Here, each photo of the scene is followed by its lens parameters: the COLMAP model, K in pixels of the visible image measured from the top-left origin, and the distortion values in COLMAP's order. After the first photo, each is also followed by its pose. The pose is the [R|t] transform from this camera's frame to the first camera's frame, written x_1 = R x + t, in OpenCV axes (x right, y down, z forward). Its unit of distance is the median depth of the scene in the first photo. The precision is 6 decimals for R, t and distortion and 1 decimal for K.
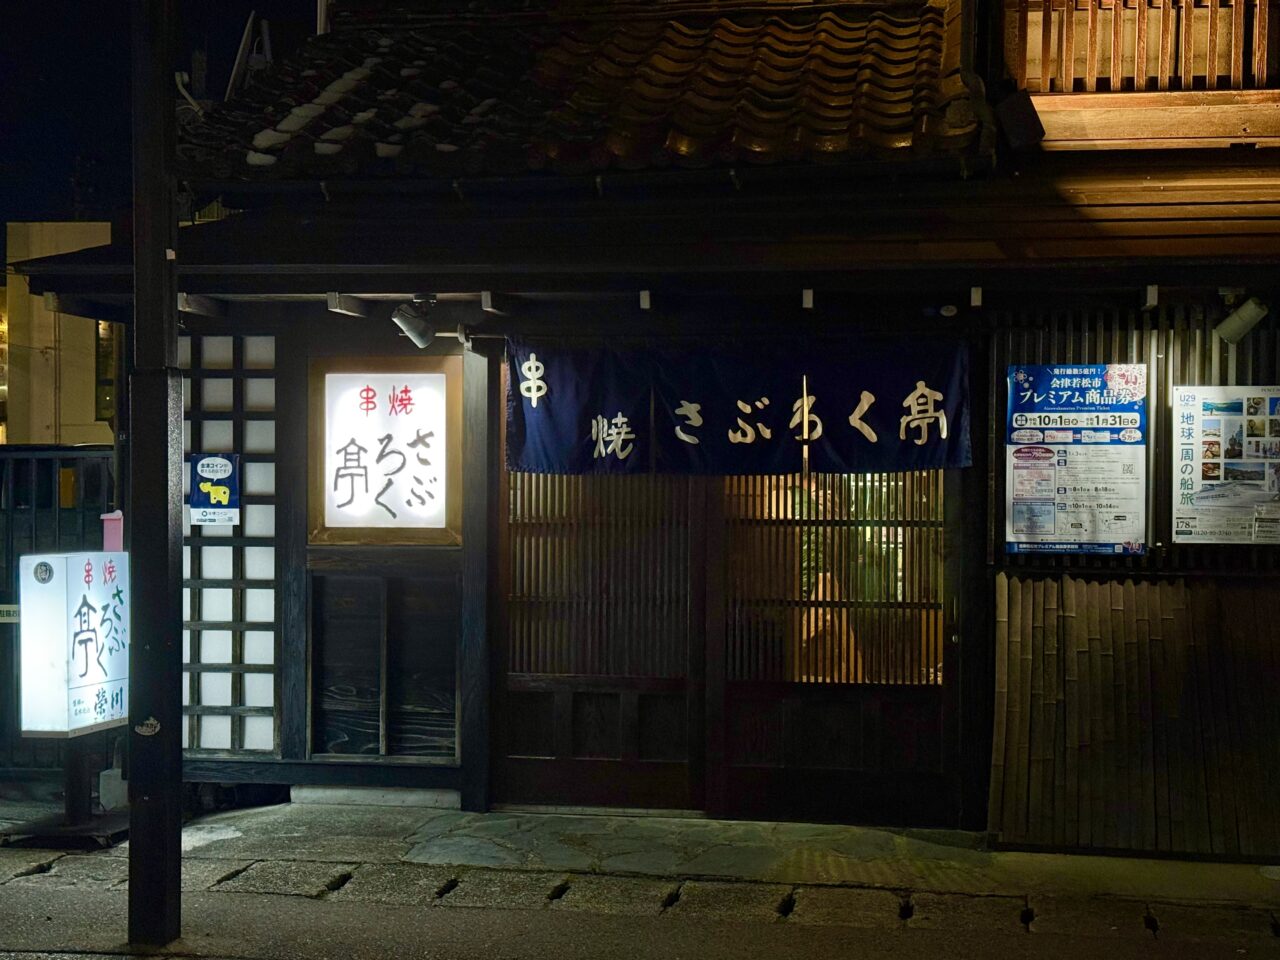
lens RADIAL K [[1937.6, 0, 639.7], [0, 1937.6, 486.0], [0, 0, 1]] dist [-0.139411, 0.000000]
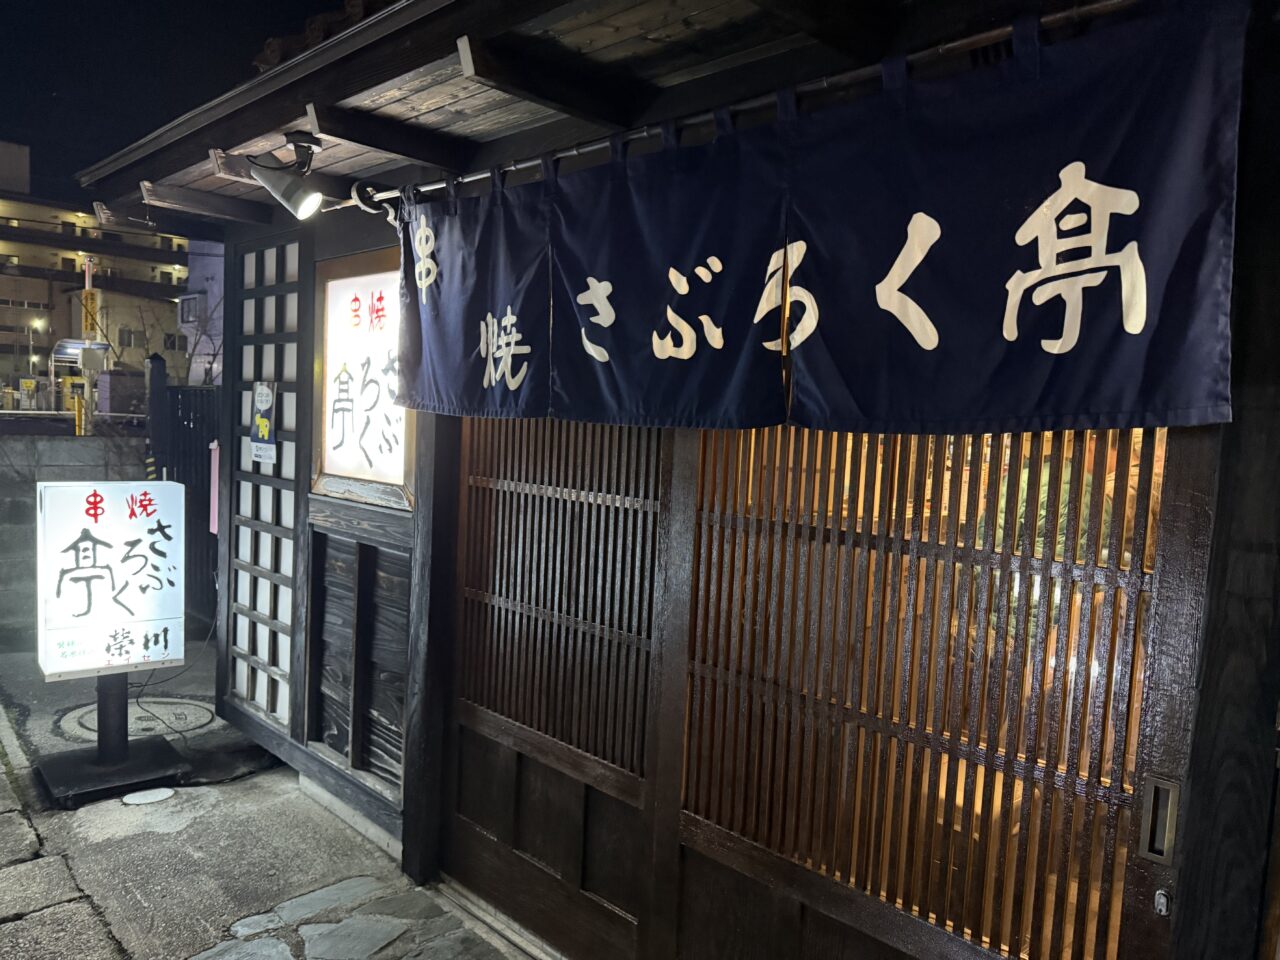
lens RADIAL K [[900.0, 0, 635.8], [0, 900.0, 493.8], [0, 0, 1]] dist [0.012355, -0.035532]
pose [[0.805988, 0.083824, -0.585966, 0.176009], [-0.048644, 0.995954, 0.075566, -0.005421], [0.589929, -0.032402, 0.806805, 0.809205]]
